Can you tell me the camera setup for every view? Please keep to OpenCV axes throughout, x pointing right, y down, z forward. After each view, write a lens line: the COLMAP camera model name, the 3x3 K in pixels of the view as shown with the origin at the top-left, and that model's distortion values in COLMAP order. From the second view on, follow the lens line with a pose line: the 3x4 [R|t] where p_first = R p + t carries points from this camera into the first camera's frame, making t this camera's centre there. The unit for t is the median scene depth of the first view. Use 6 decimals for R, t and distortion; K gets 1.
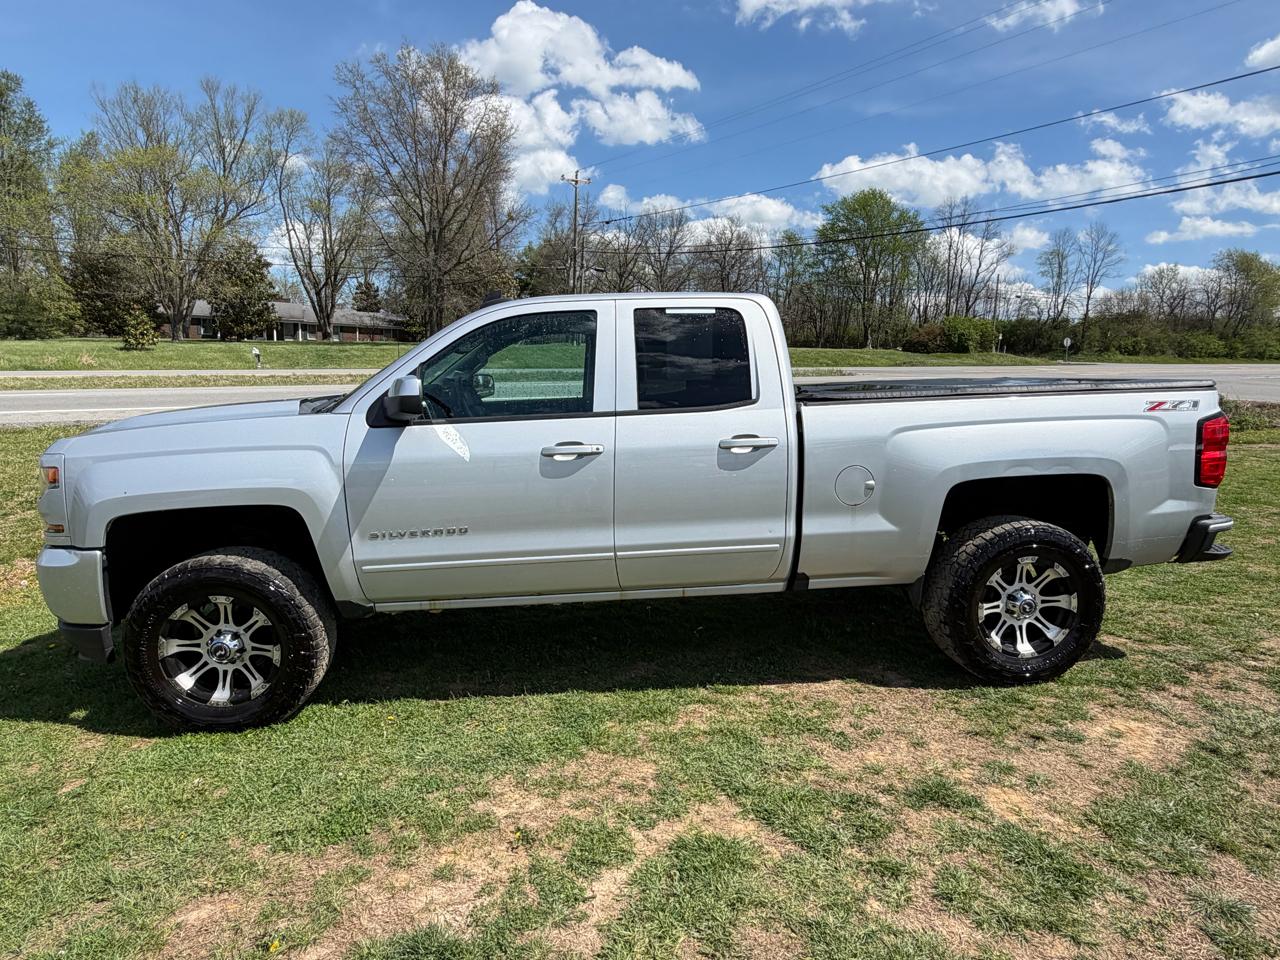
lens RADIAL K [[719.0, 0, 637.7], [0, 719.0, 473.8], [0, 0, 1]] dist [-0.000026, -0.001625]
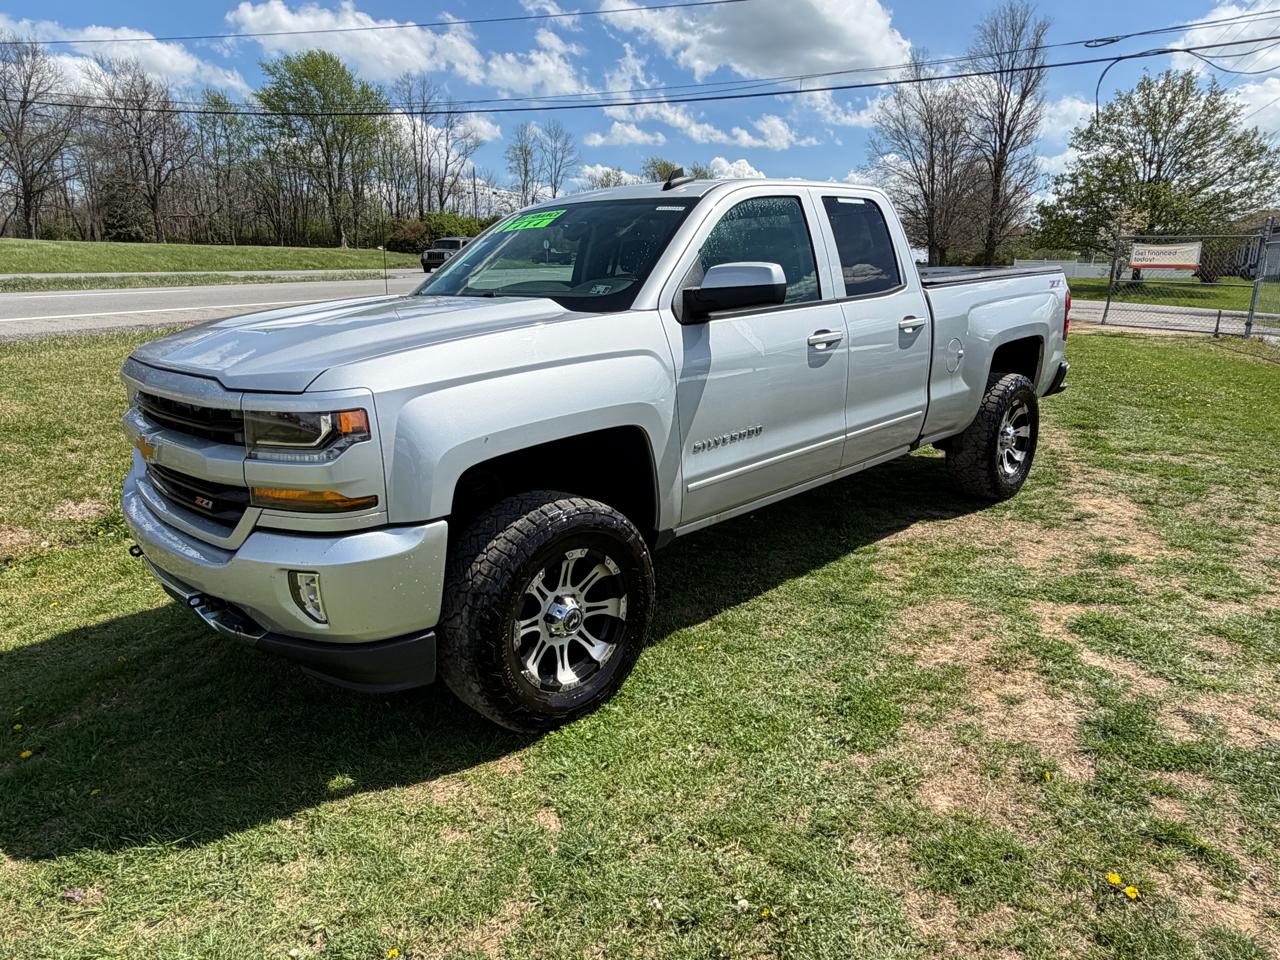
lens RADIAL K [[831.8, 0, 635.4], [0, 831.8, 474.0], [0, 0, 1]] dist [0.002039, -0.000737]
pose [[0.777938, -0.159255, 0.607824, -0.939410], [0.102848, 0.986574, 0.126858, -0.018127], [-0.619867, -0.036174, 0.783873, 0.217834]]
